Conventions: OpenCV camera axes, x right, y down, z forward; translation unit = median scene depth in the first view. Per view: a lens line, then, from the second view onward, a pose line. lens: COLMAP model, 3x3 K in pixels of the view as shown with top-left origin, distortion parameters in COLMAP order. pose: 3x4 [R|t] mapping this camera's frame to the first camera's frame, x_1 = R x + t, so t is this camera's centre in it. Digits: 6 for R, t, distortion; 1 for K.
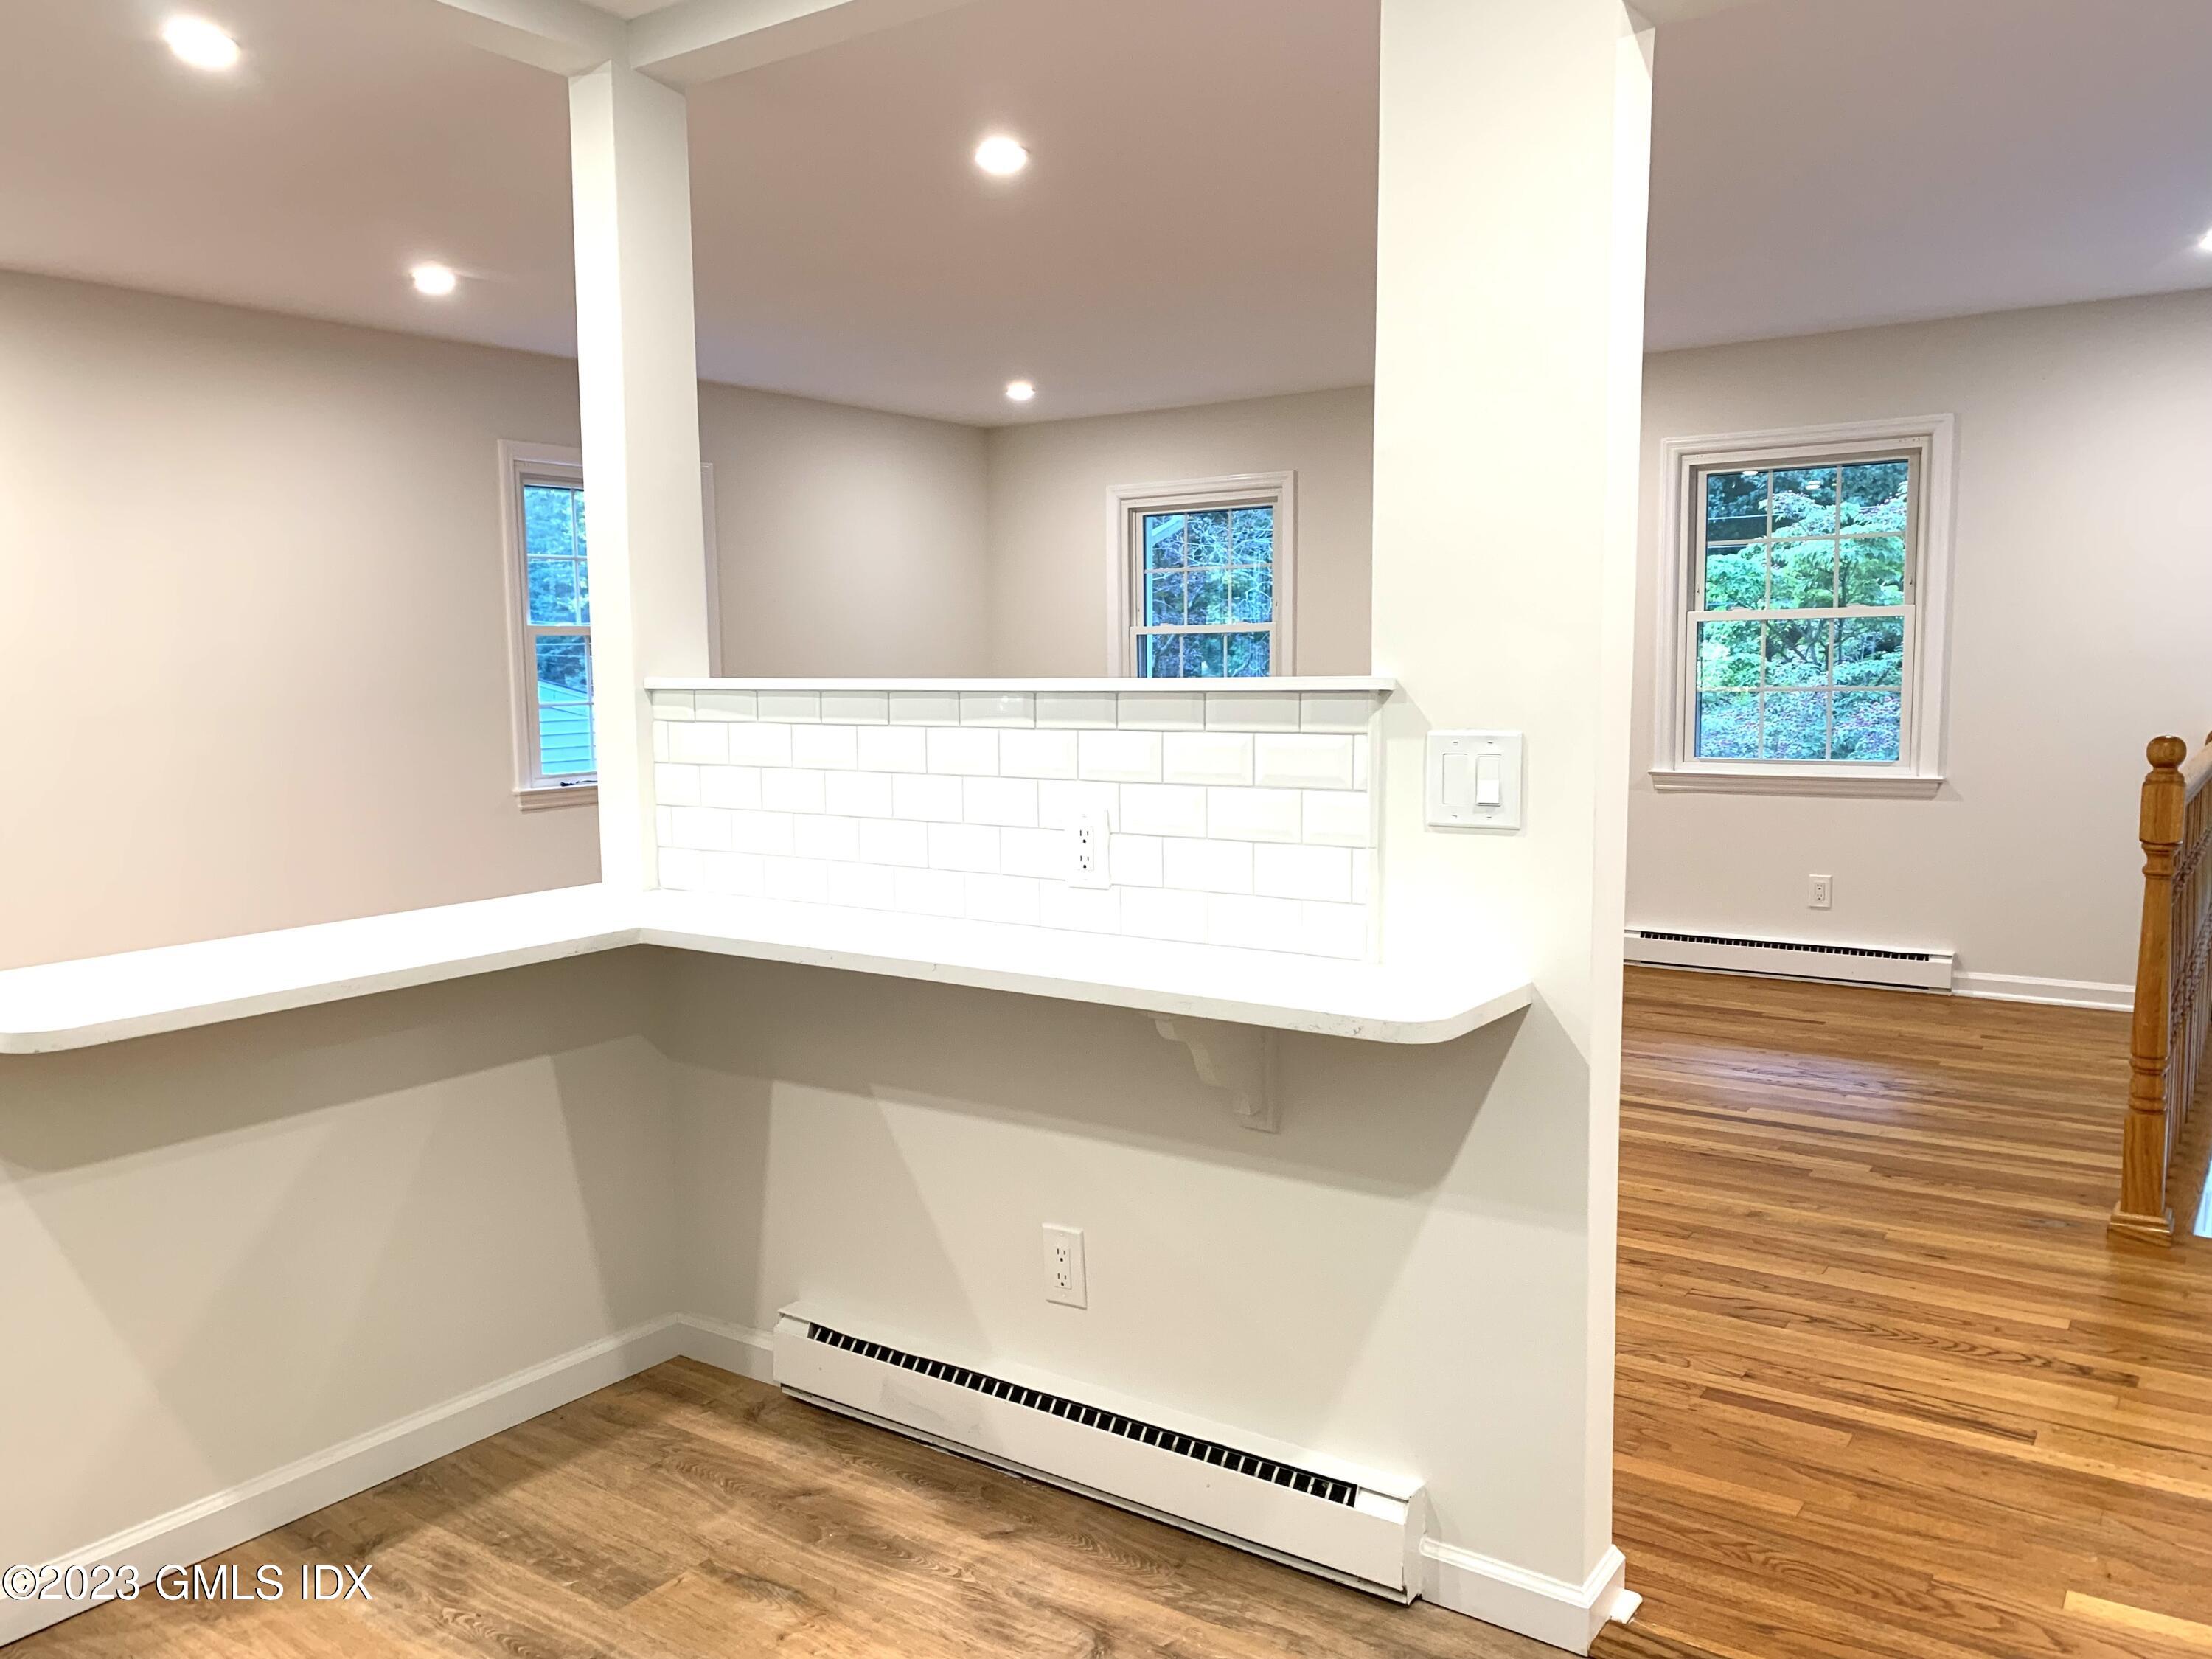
lens RADIAL K [[1697.3, 0, 1088.7], [0, 1697.3, 830.2], [0, 0, 1]] dist [0.048034, -0.053159]
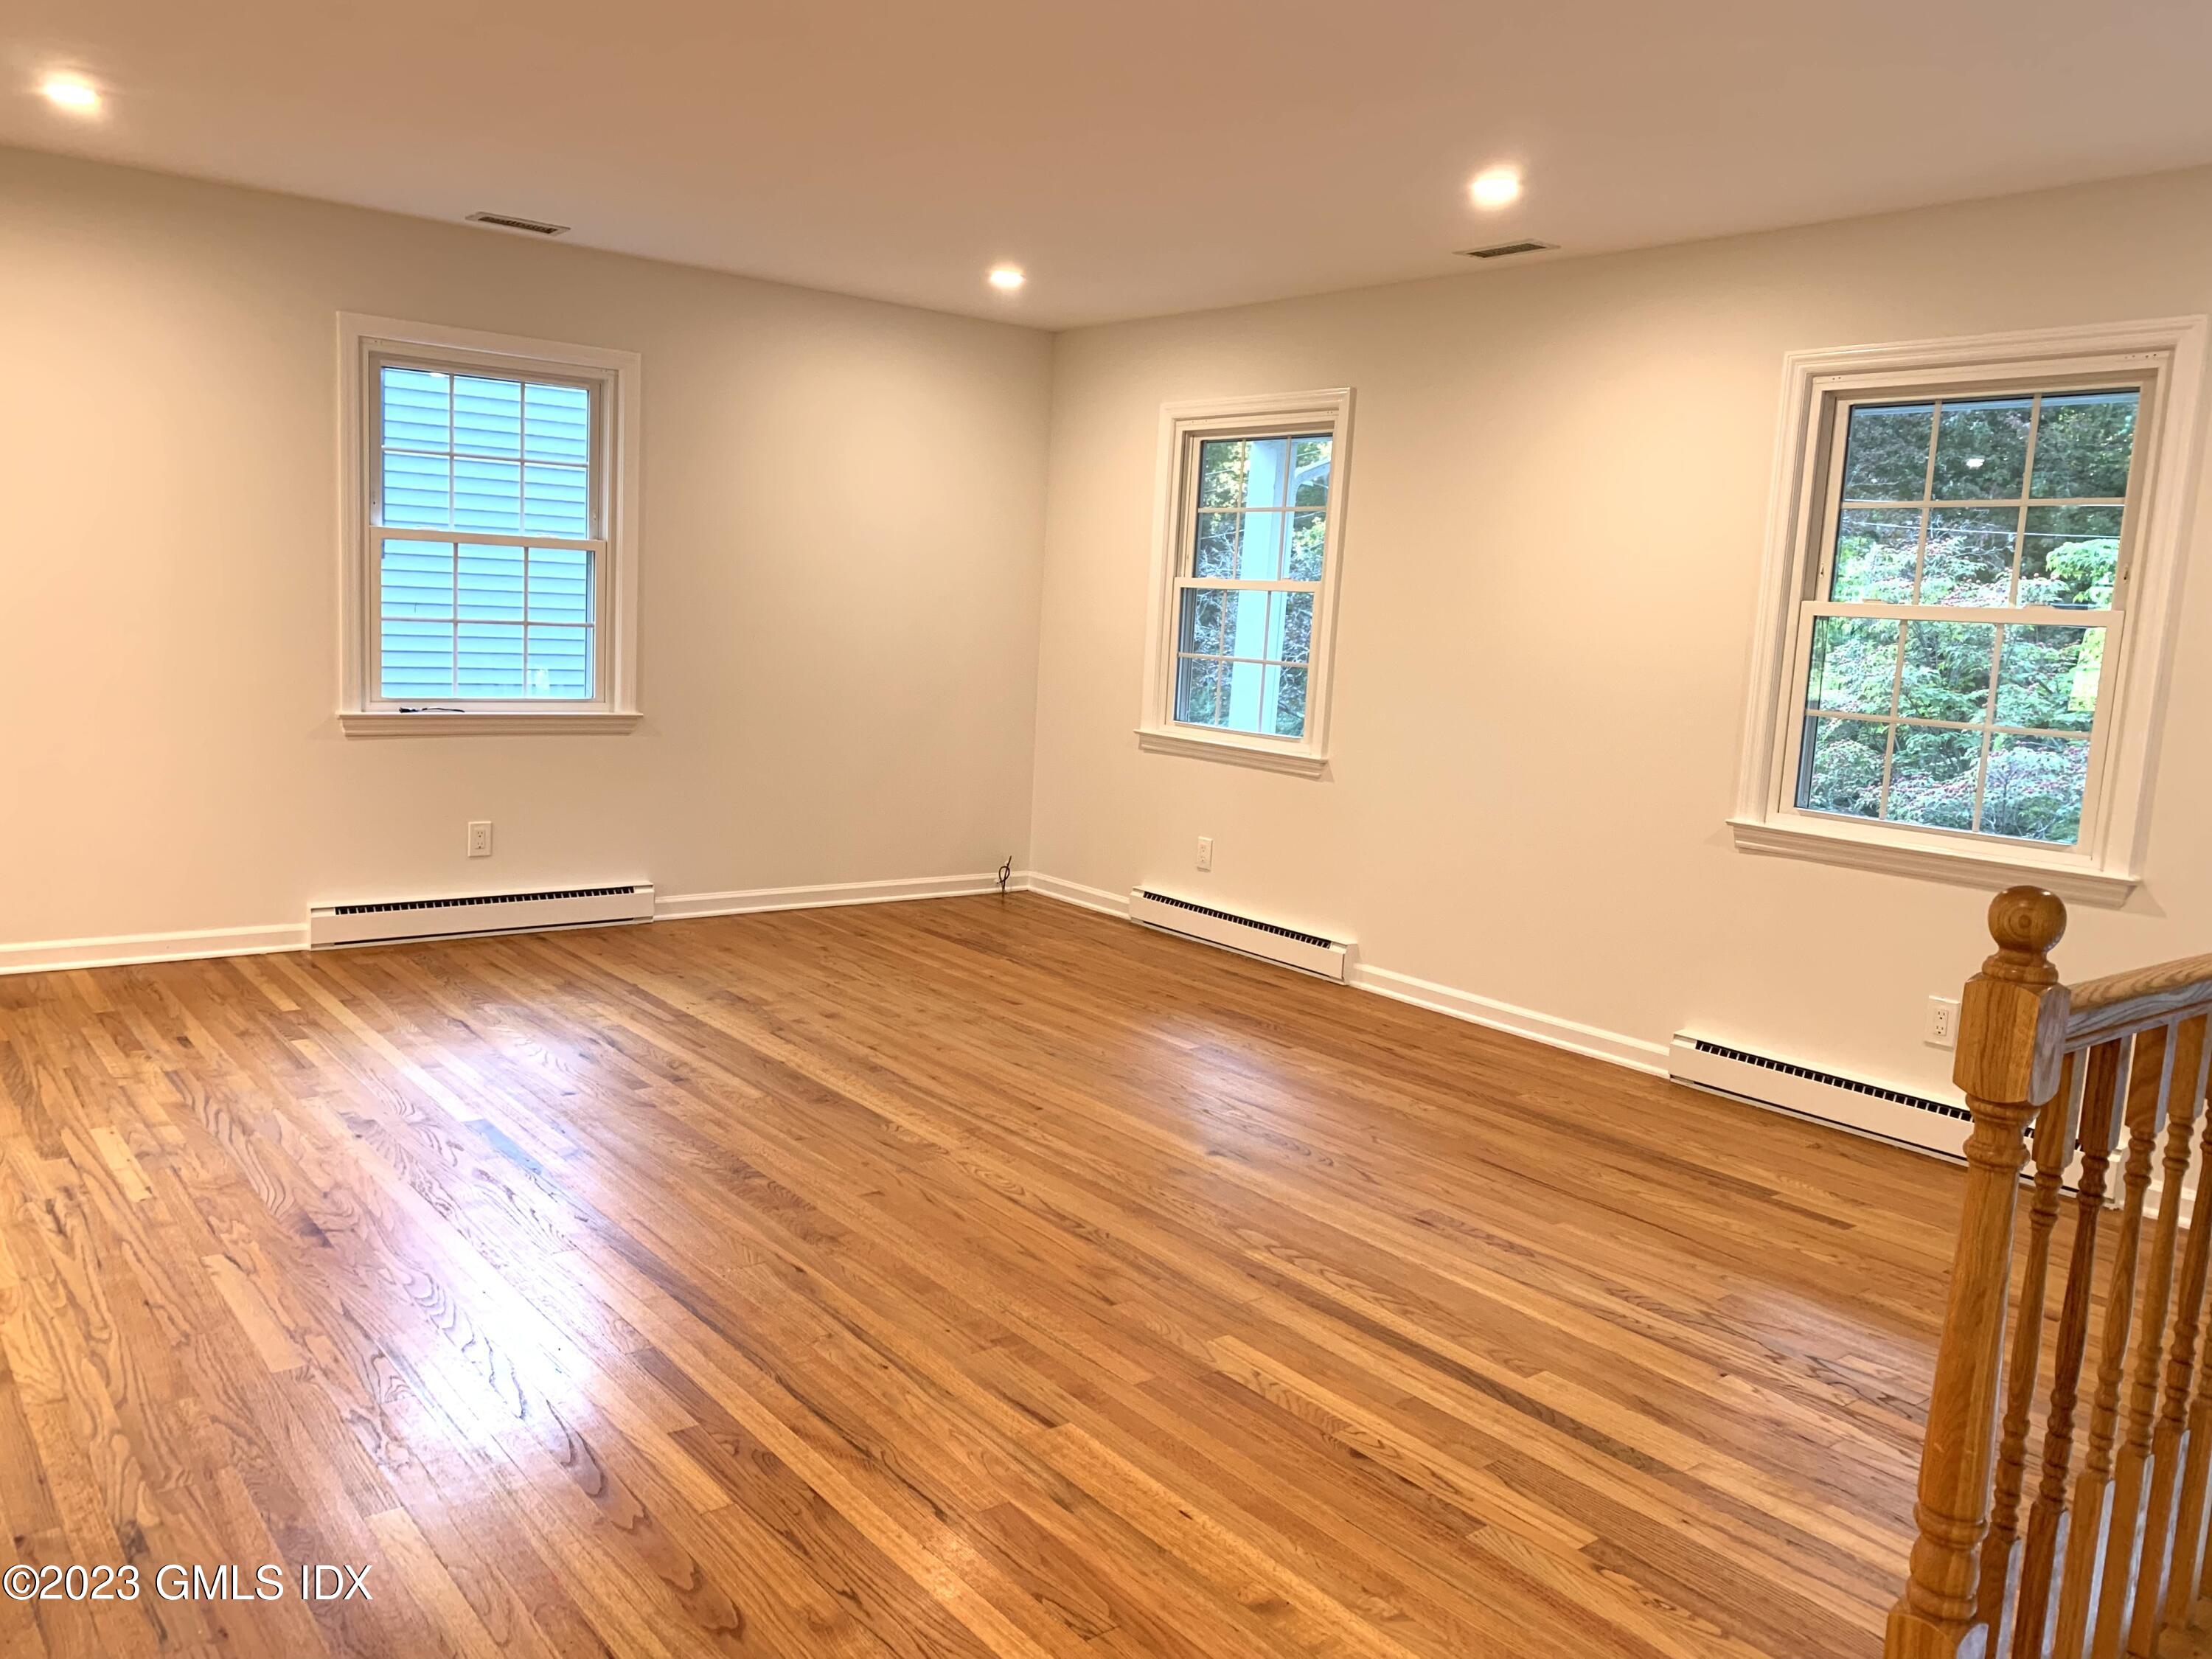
lens RADIAL K [[1697.3, 0, 1094.7], [0, 1697.3, 822.3], [0, 0, 1]] dist [0.048034, -0.053159]
pose [[0.958074, 0.102253, -0.267653, 0.294494], [-0.095741, 0.994707, 0.037307, -0.038885], [0.270052, -0.010118, 0.962793, 0.266407]]
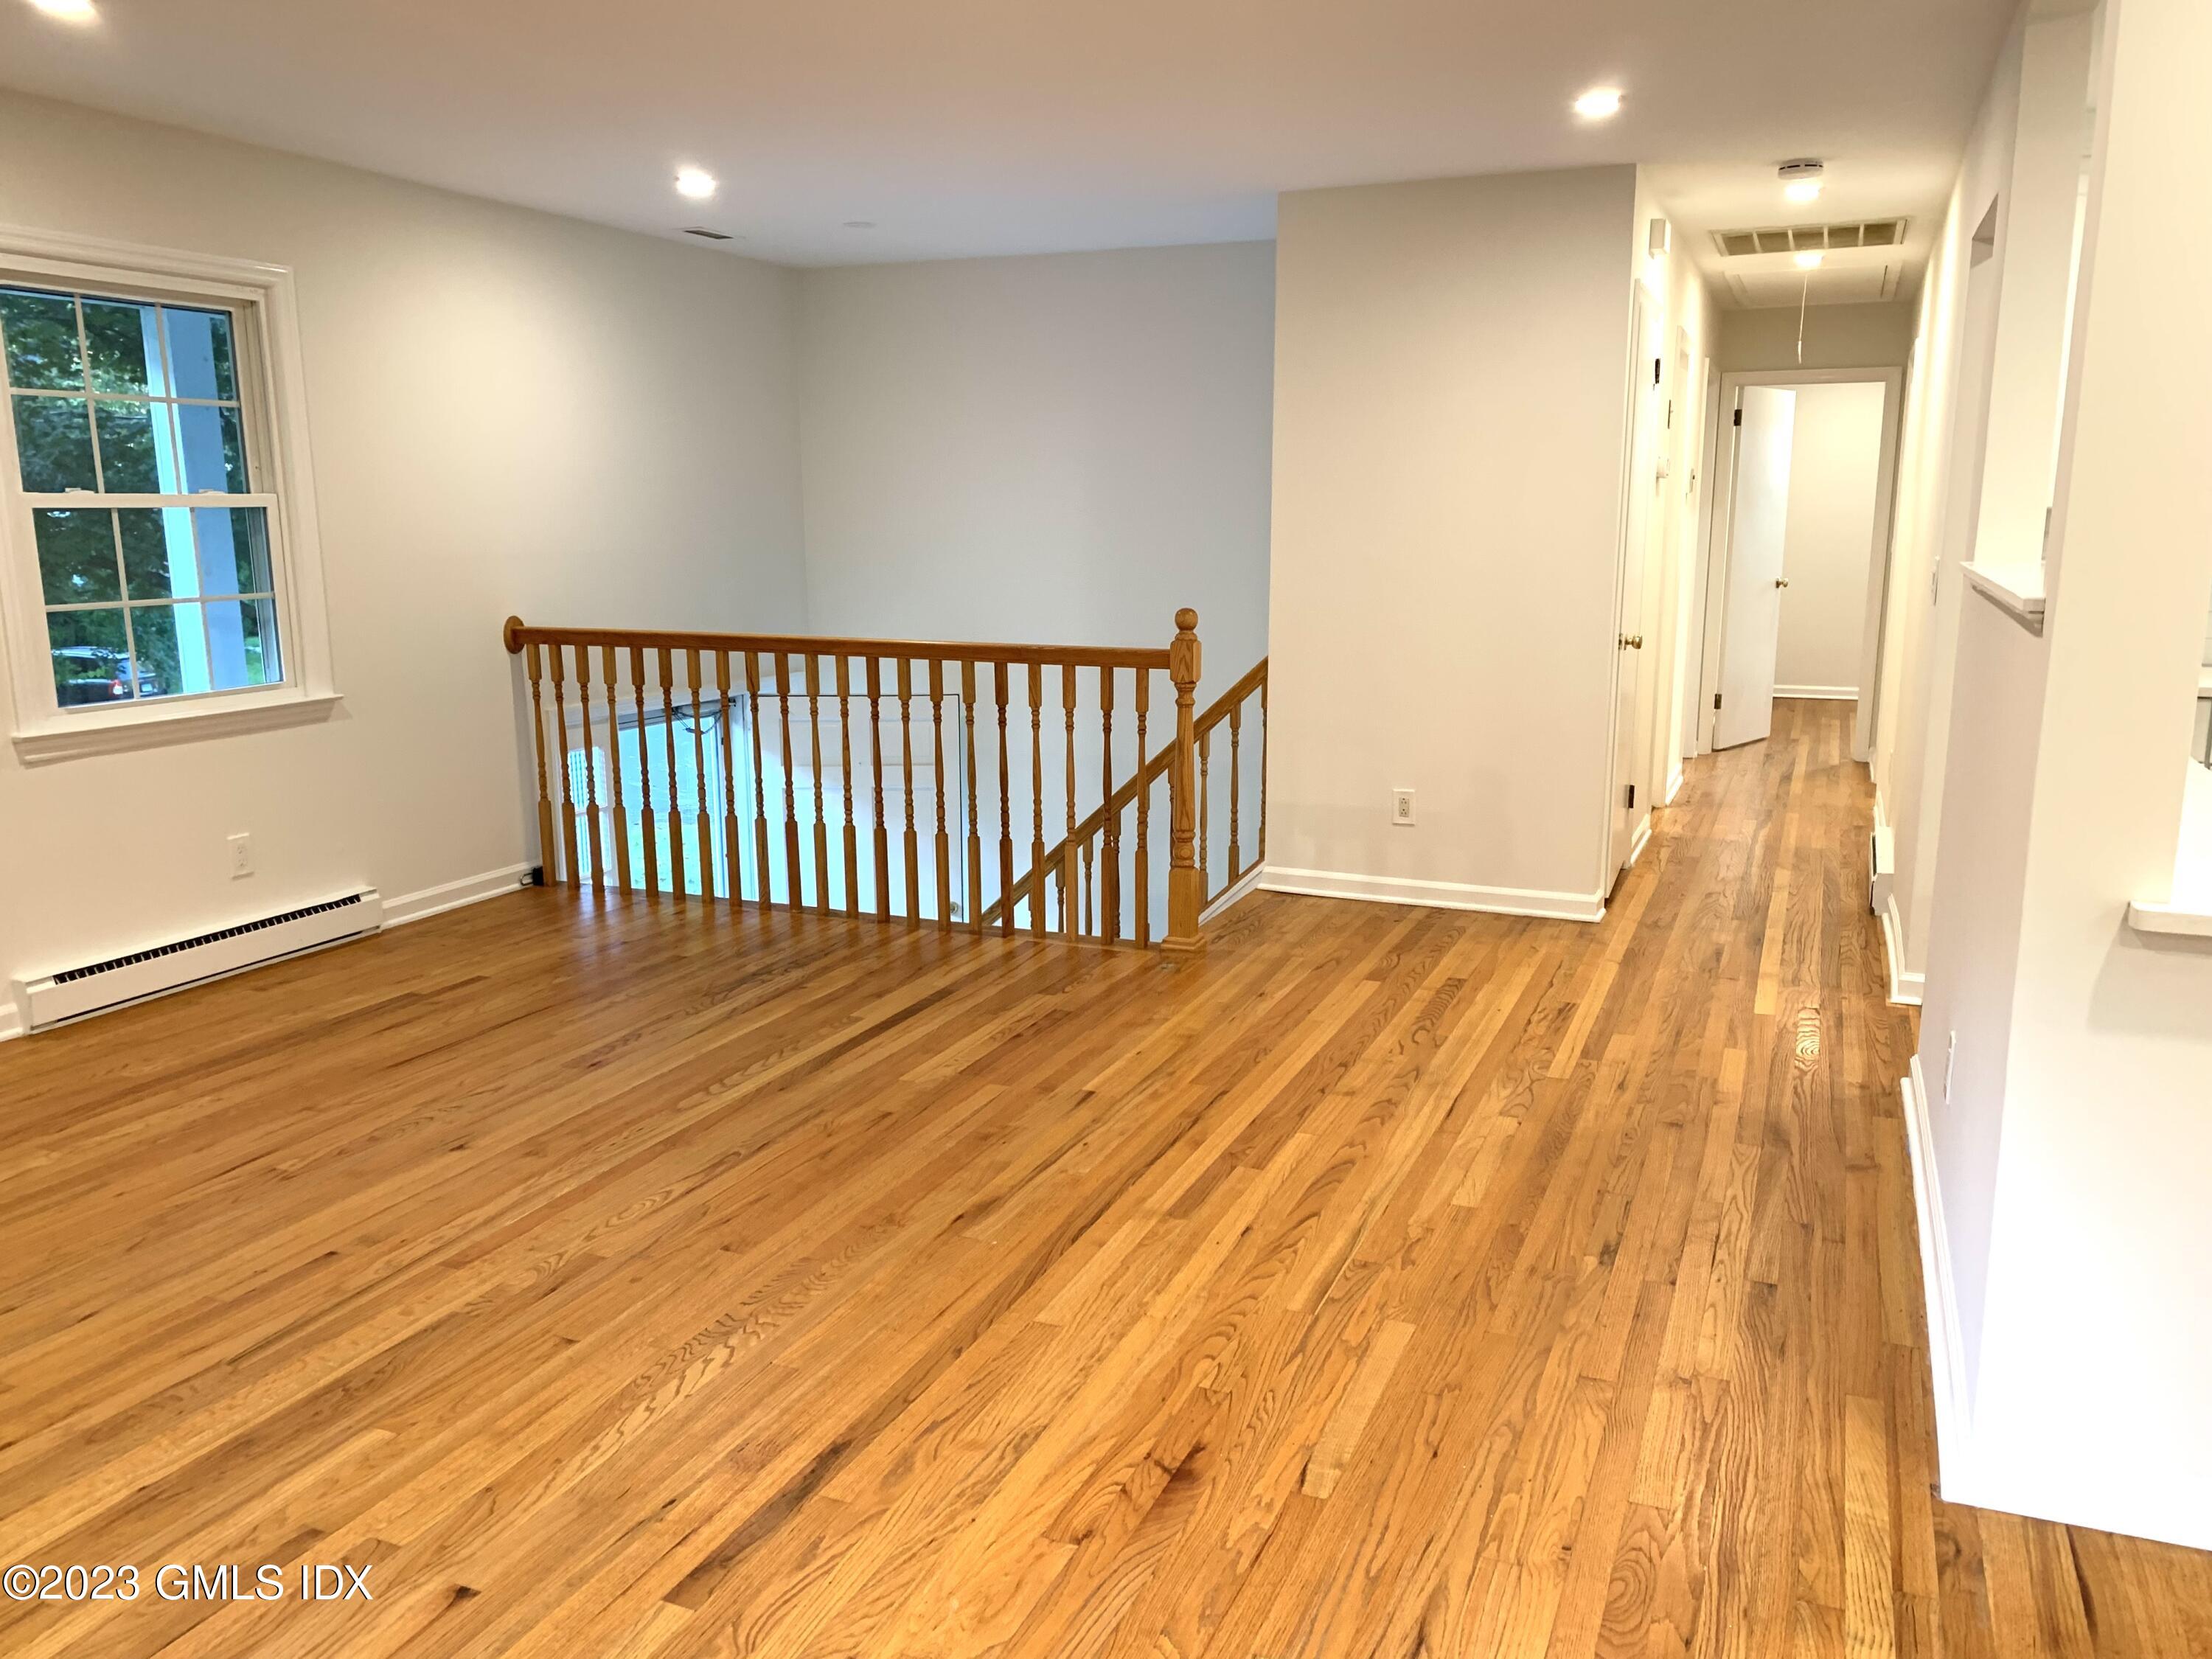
lens RADIAL K [[1697.3, 0, 1085.8], [0, 1697.3, 842.2], [0, 0, 1]] dist [0.048034, -0.053159]
pose [[-0.211753, -0.174772, 0.961569, -0.445841], [0.108185, 0.973642, 0.200790, -0.092770], [-0.971317, 0.146546, -0.187264, 0.810079]]
